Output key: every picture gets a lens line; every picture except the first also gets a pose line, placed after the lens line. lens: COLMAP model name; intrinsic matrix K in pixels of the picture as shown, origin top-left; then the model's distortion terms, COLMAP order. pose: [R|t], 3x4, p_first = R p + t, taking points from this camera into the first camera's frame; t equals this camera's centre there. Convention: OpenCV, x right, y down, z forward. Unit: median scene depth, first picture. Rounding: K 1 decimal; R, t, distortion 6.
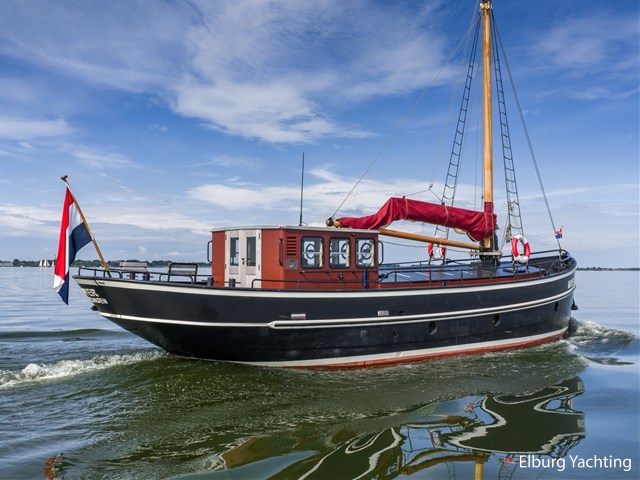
lens RADIAL K [[670.6, 0, 290.2], [0, 670.6, 258.0], [0, 0, 1]] dist [0.025505, 0.000000]
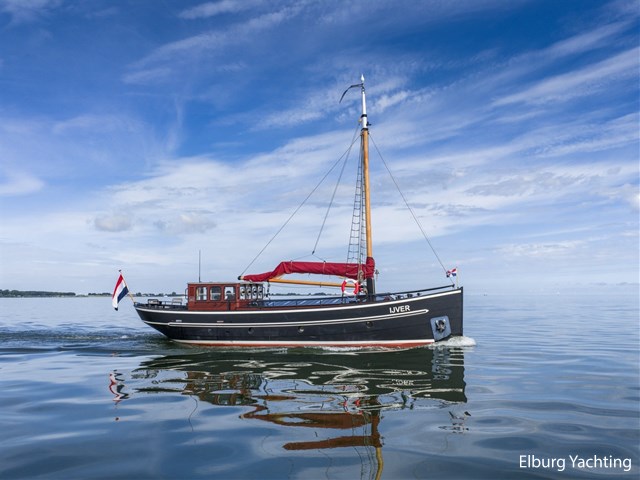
lens RADIAL K [[590.5, 0, 323.2], [0, 590.5, 250.3], [0, 0, 1]] dist [0.037589, 0.000000]
pose [[0.580428, -0.070742, -0.811233, 1.627254], [0.022456, 0.997231, -0.070895, -0.003393], [0.814002, 0.022933, 0.580409, 0.144130]]
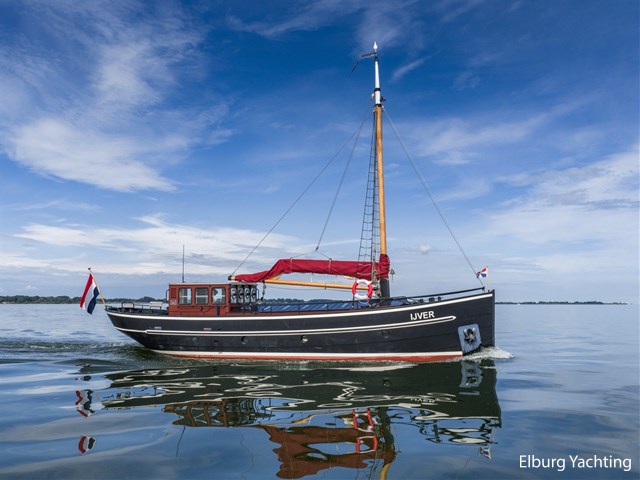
lens RADIAL K [[609.3, 0, 319.0], [0, 609.3, 250.0], [0, 0, 1]] dist [0.007347, 0.000000]
pose [[0.601146, -0.073370, -0.795764, 1.425086], [0.016108, 0.996687, -0.079728, 0.004234], [0.798977, 0.035110, 0.600336, 0.212517]]
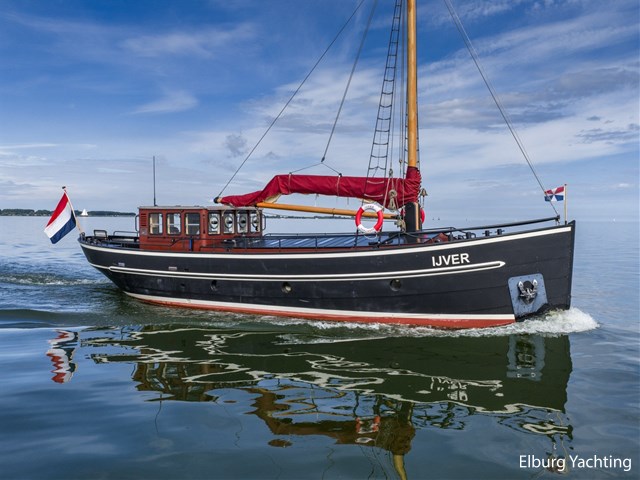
lens RADIAL K [[609.3, 0, 343.3], [0, 609.3, 256.9], [0, 0, 1]] dist [0.007347, 0.000000]
pose [[0.421479, 0.052292, -0.905329, 1.217790], [0.004827, 0.998193, 0.059903, -0.012415], [0.906825, -0.029617, 0.420464, 0.687518]]
